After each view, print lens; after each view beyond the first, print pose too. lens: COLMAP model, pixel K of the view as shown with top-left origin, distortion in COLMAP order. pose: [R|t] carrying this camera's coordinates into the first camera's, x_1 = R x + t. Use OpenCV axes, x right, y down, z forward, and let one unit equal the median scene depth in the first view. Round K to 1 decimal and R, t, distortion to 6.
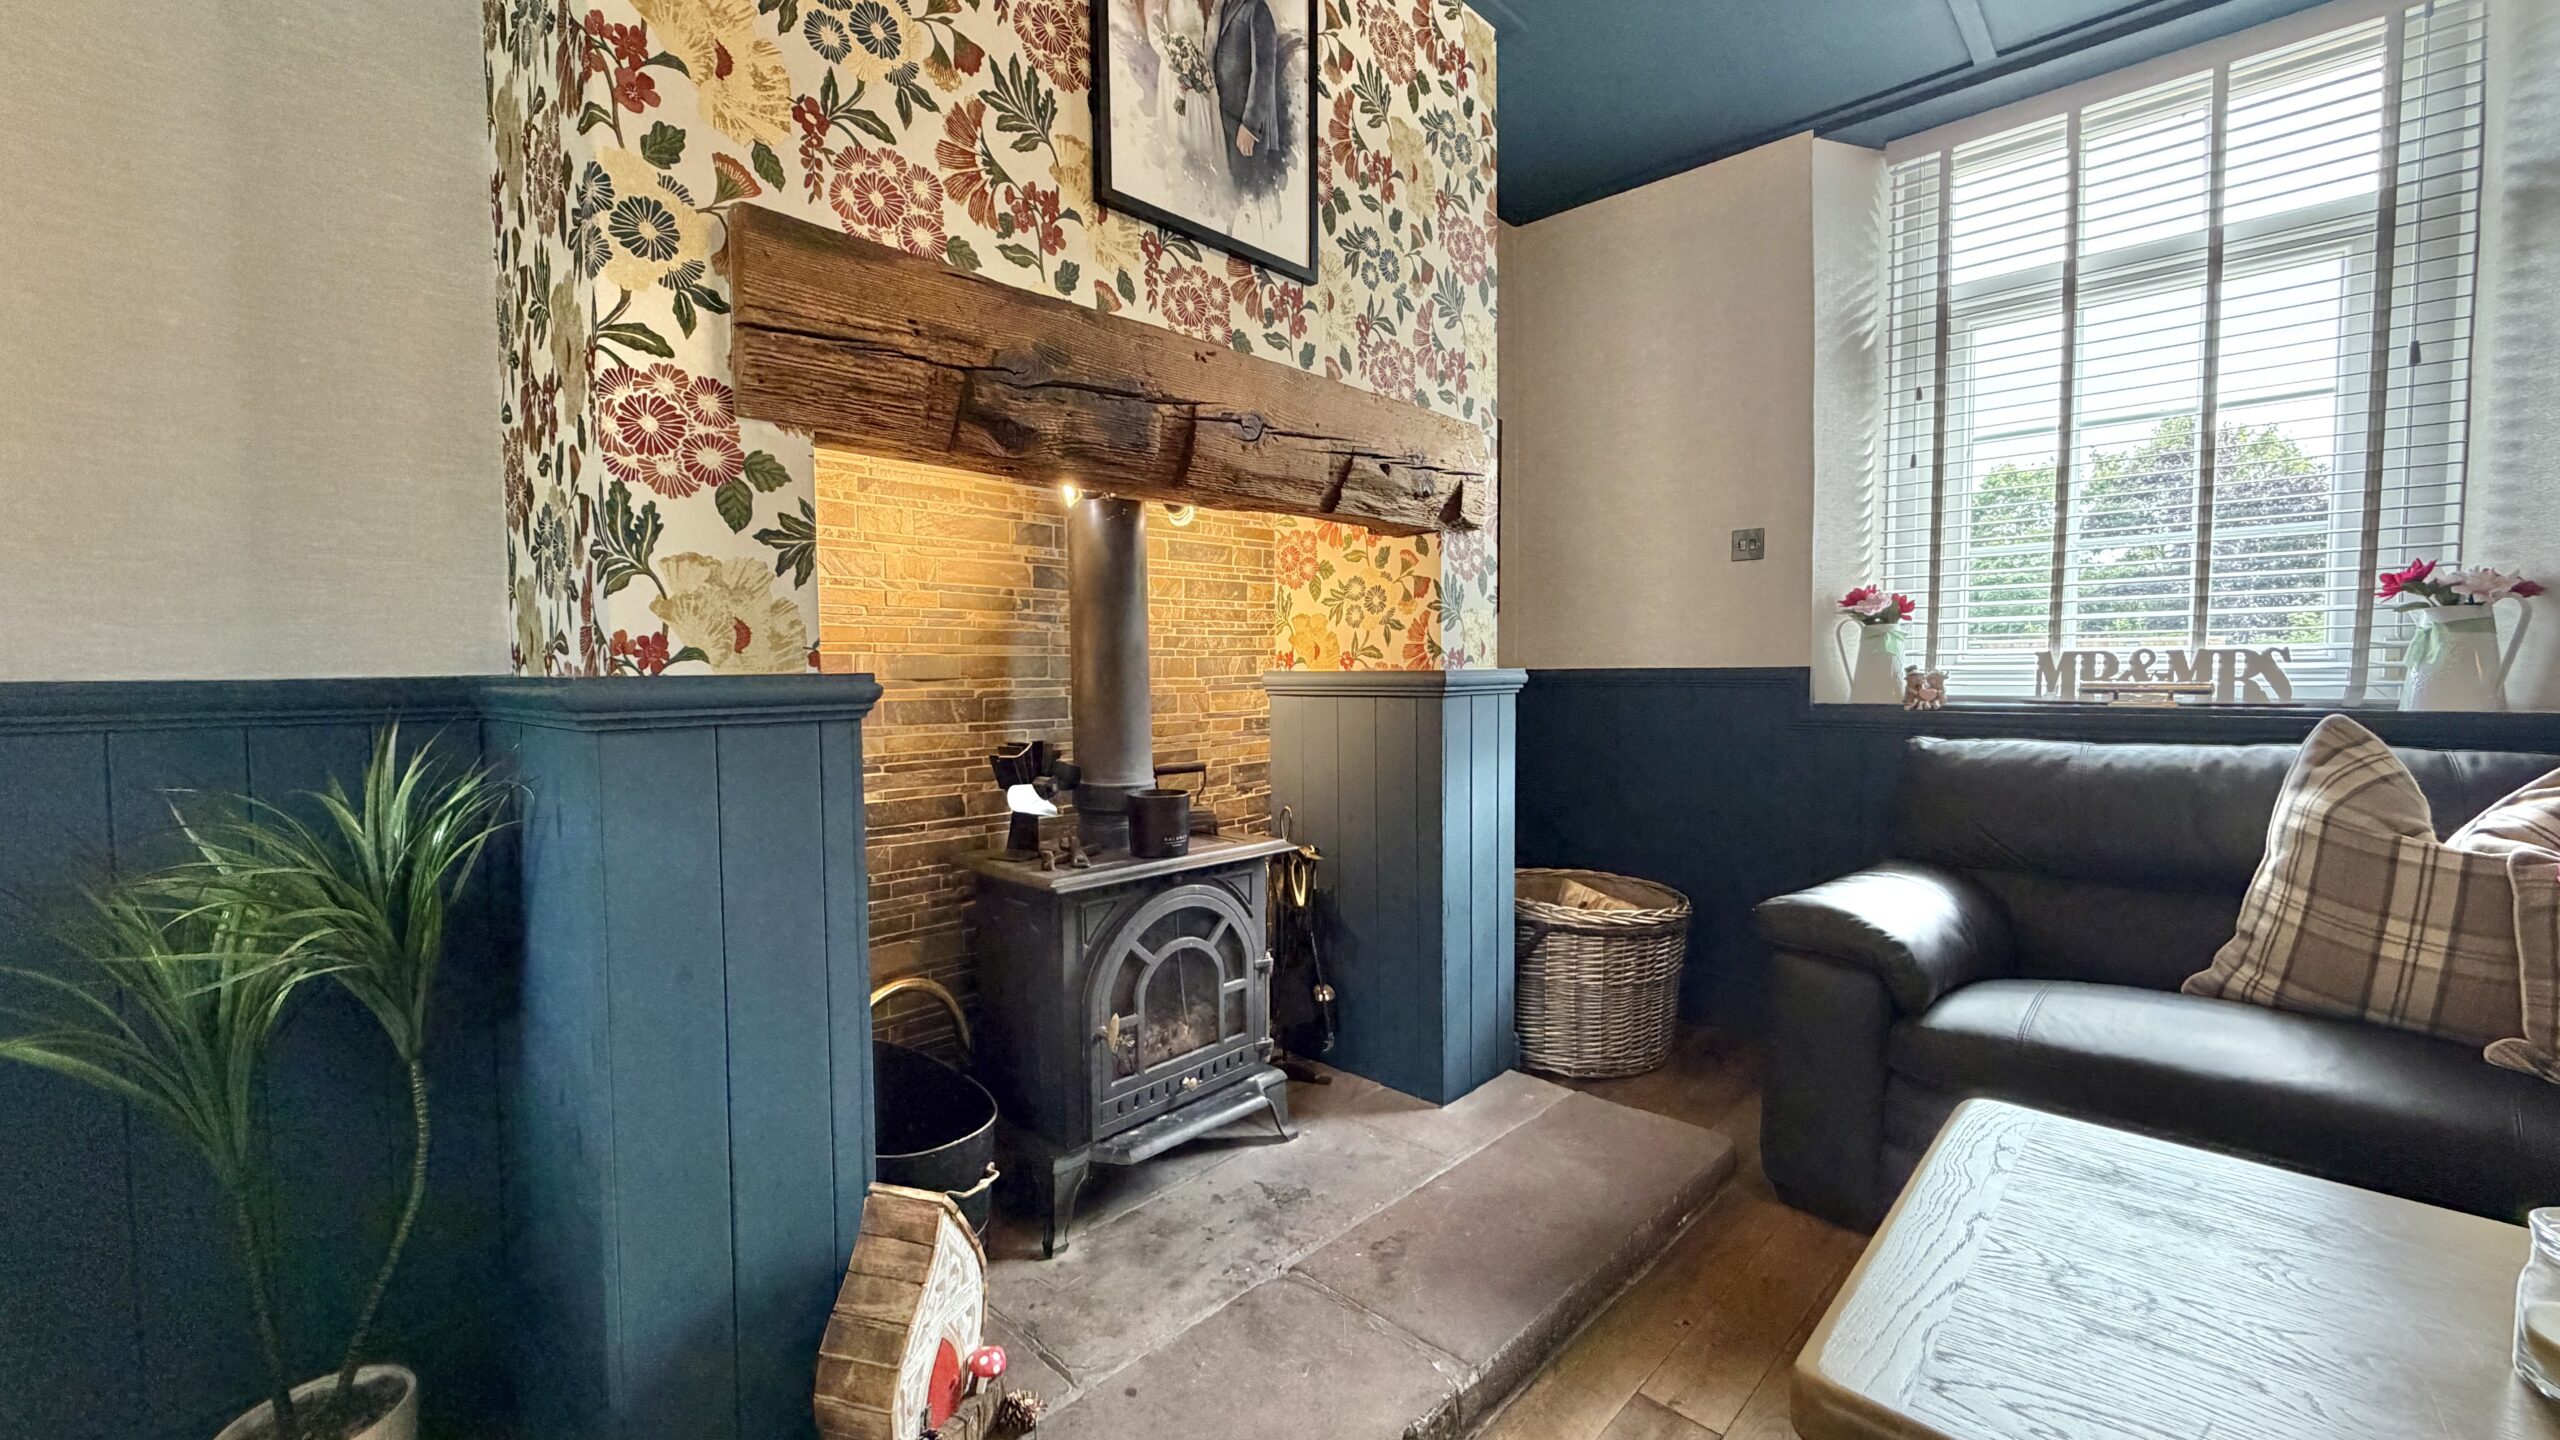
lens RADIAL K [[1016.7, 0, 1272.8], [0, 1016.7, 721.7], [0, 0, 1]] dist [-0.003198, 0.000000]
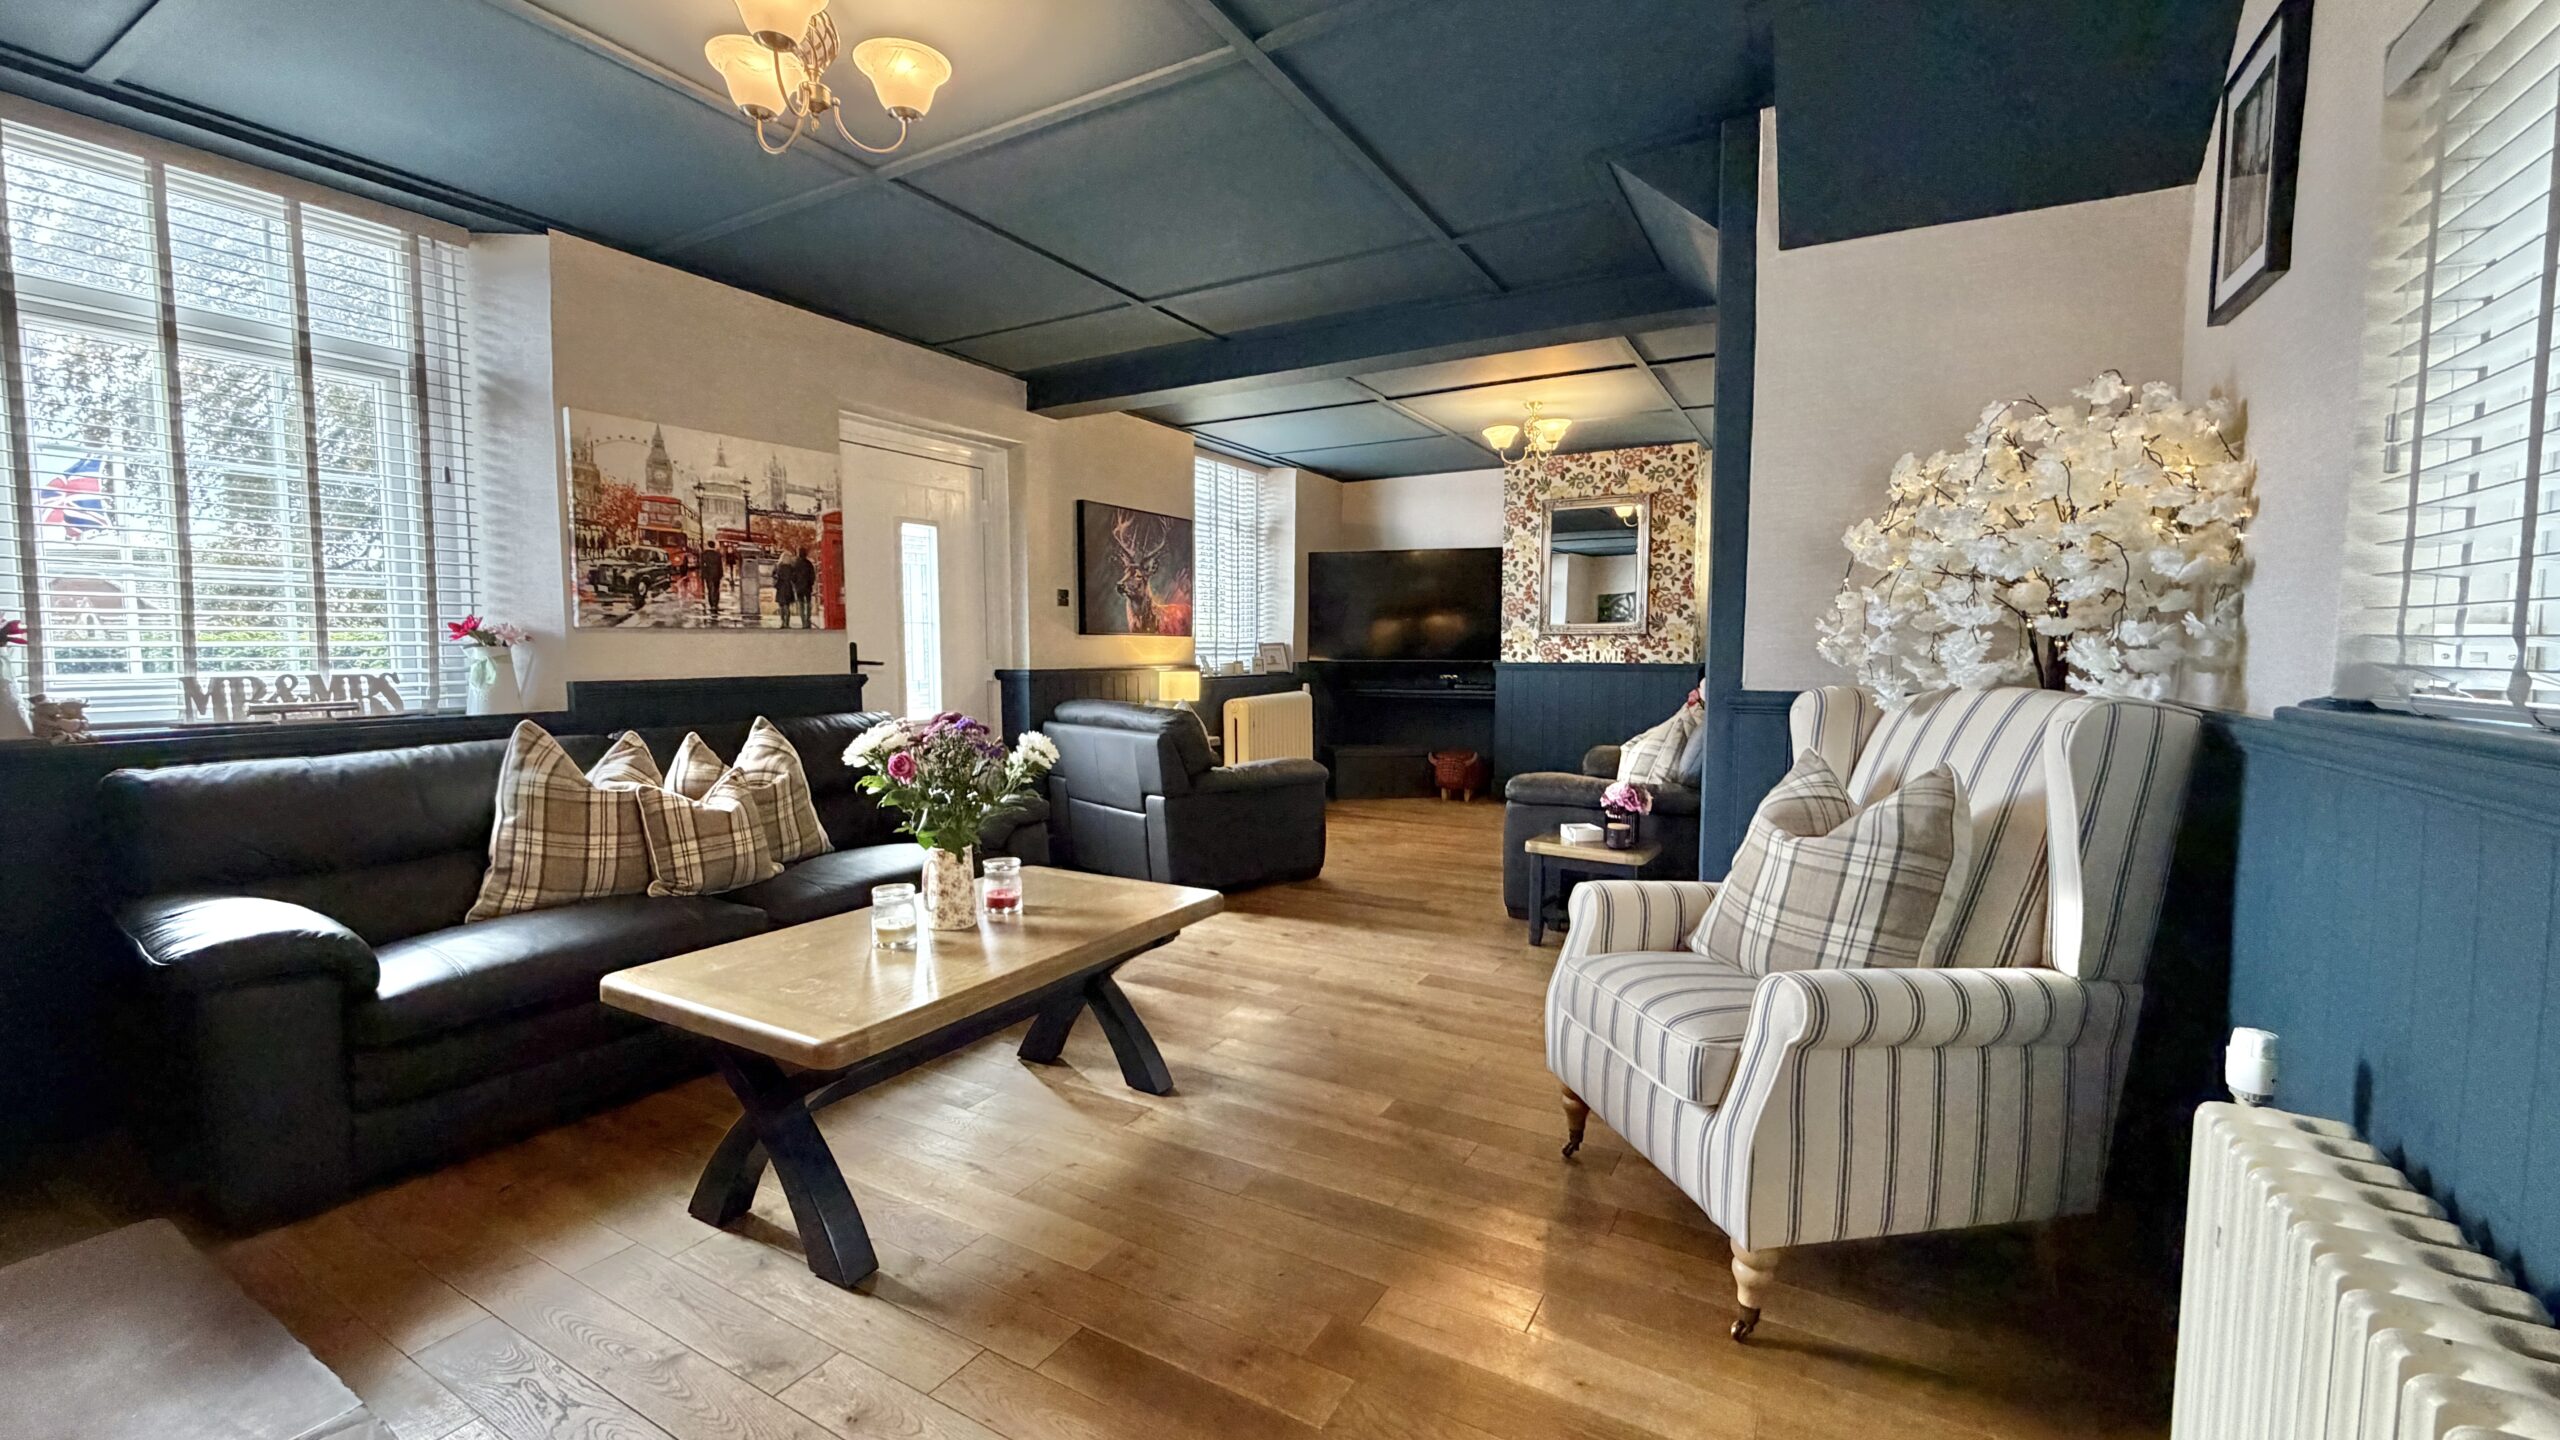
lens RADIAL K [[1016.7, 0, 1278.1], [0, 1016.7, 720.2], [0, 0, 1]] dist [-0.003198, 0.000000]
pose [[-0.240446, -0.061858, 0.968689, -0.752037], [0.051485, 0.995750, 0.076366, -0.066499], [-0.969296, 0.068235, -0.236239, 0.228688]]
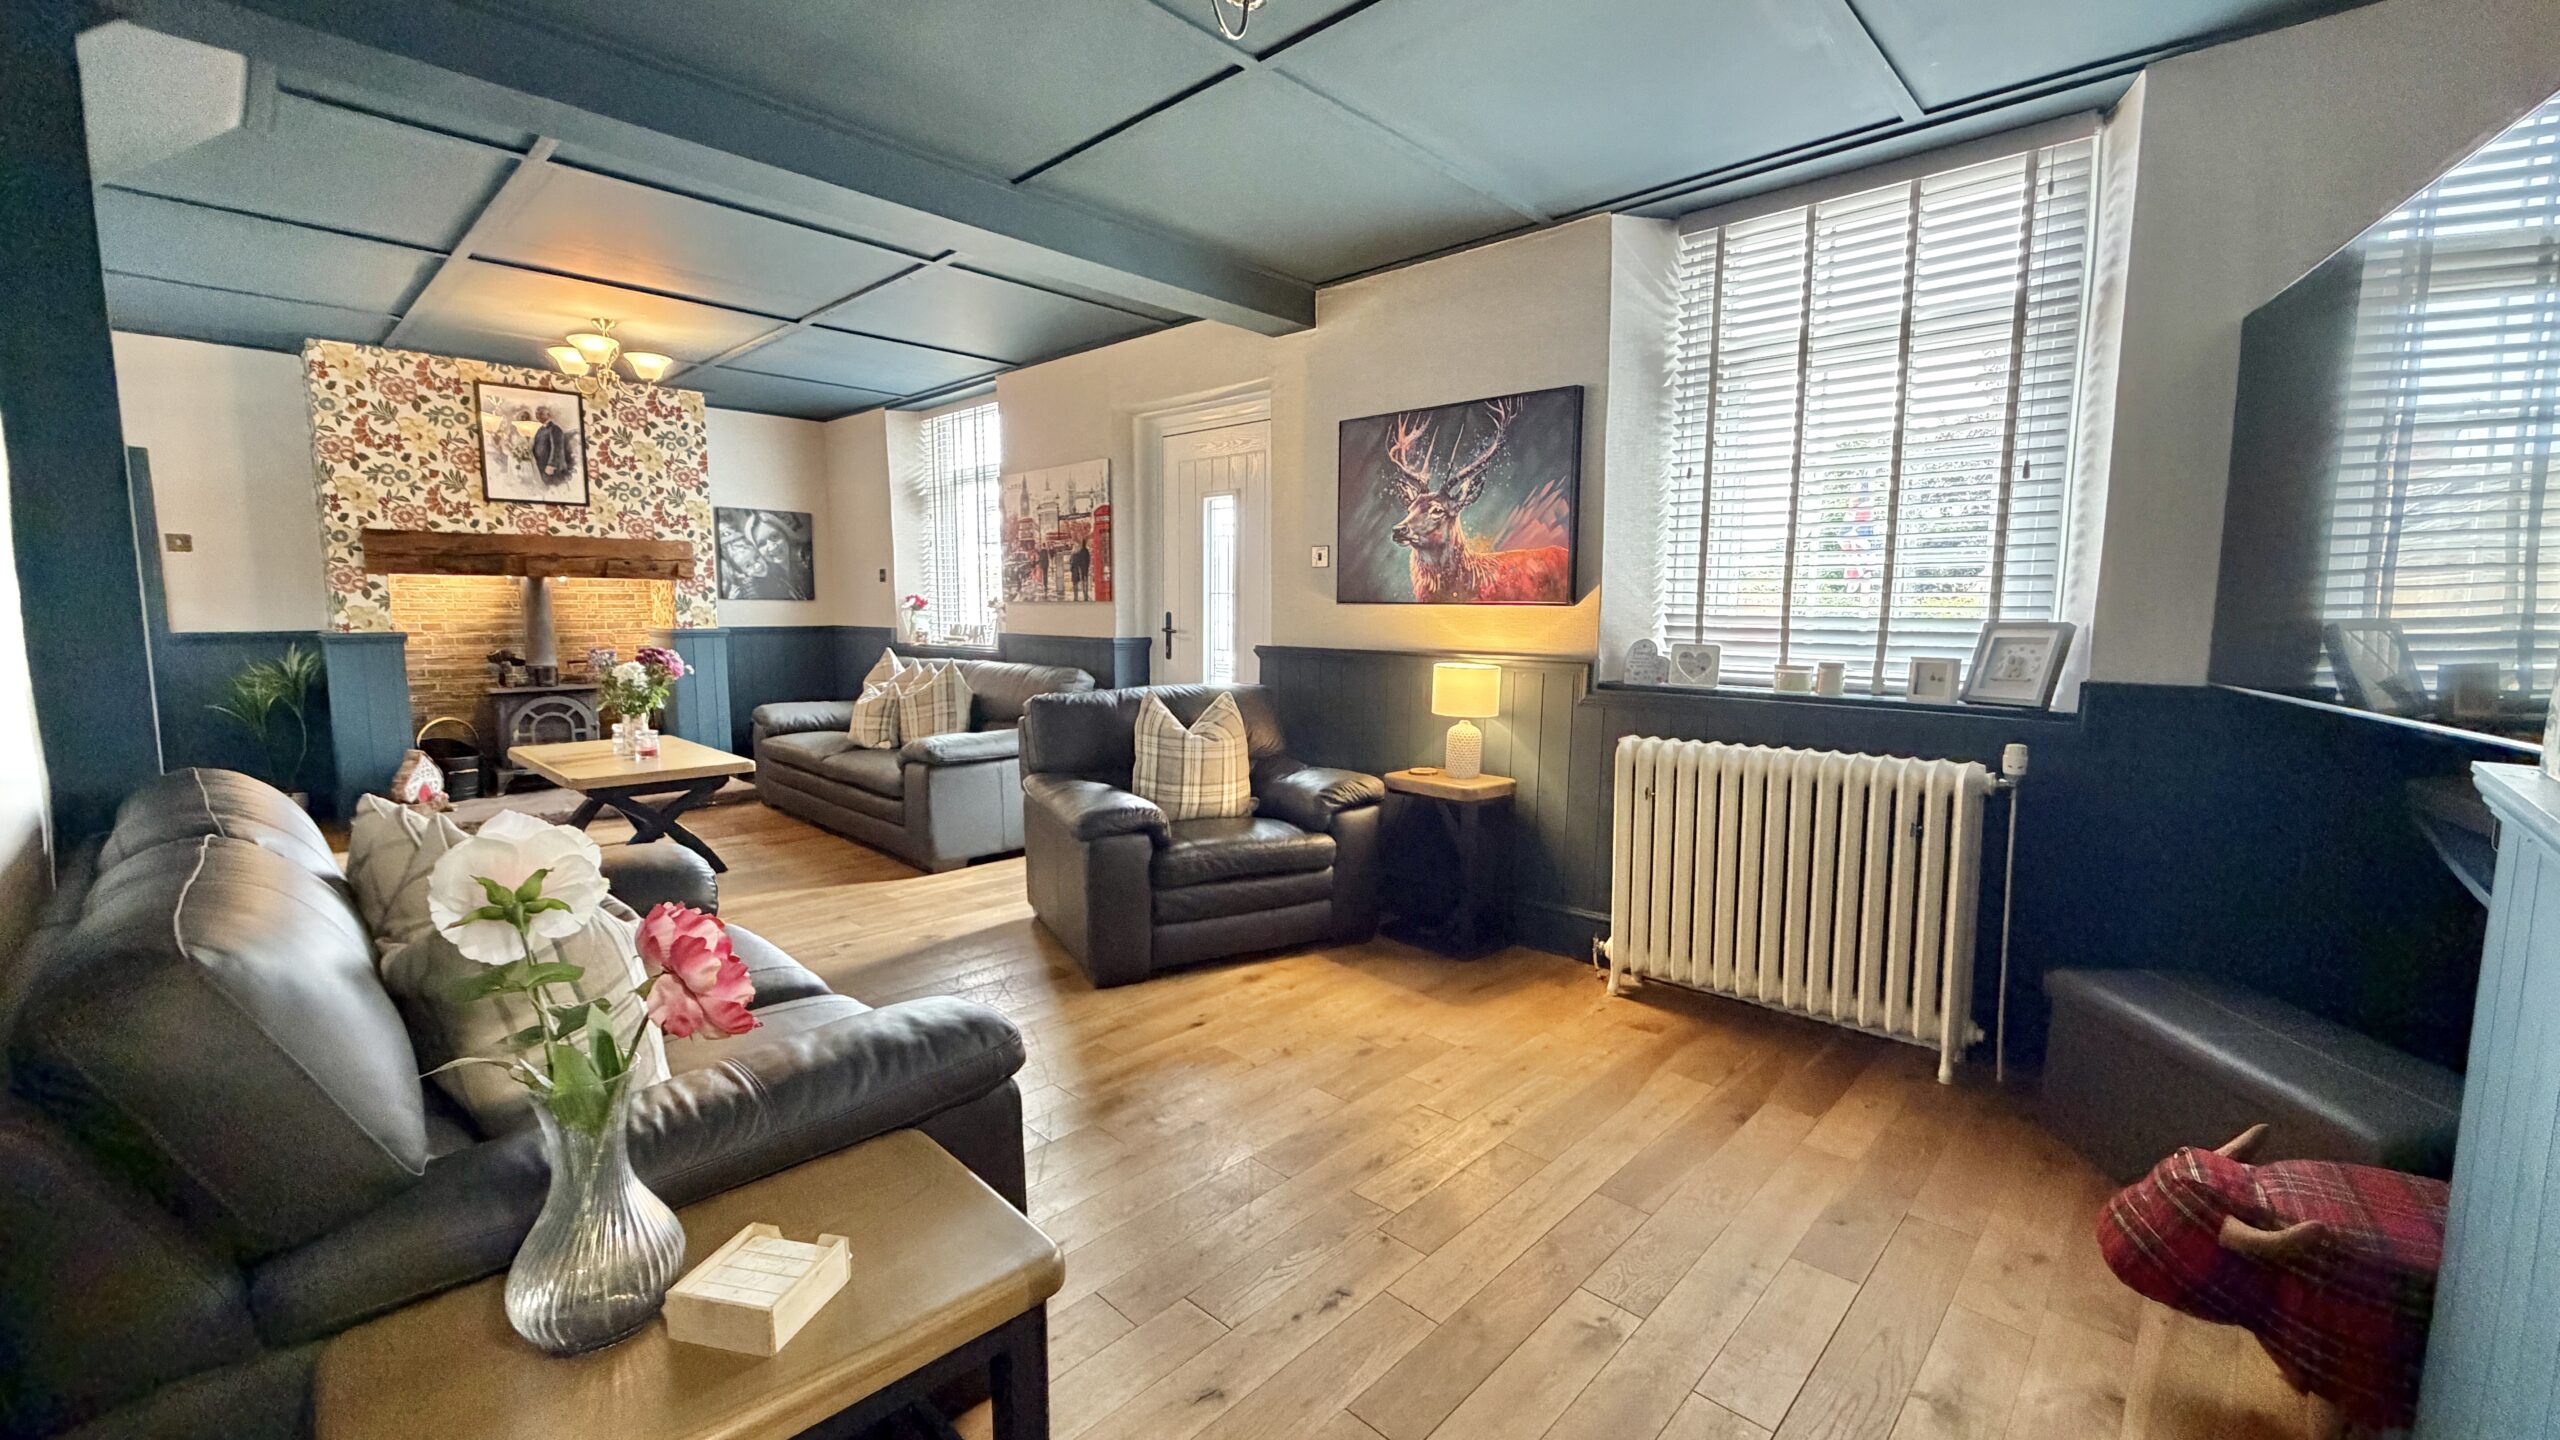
lens RADIAL K [[1016.7, 0, 1283.5], [0, 1016.7, 724.0], [0, 0, 1]] dist [-0.003198, 0.000000]
pose [[0.999884, 0.014283, 0.005260, 2.266689], [-0.014603, 0.997662, 0.066769, 0.000561], [-0.004294, -0.066838, 0.997755, -2.278310]]
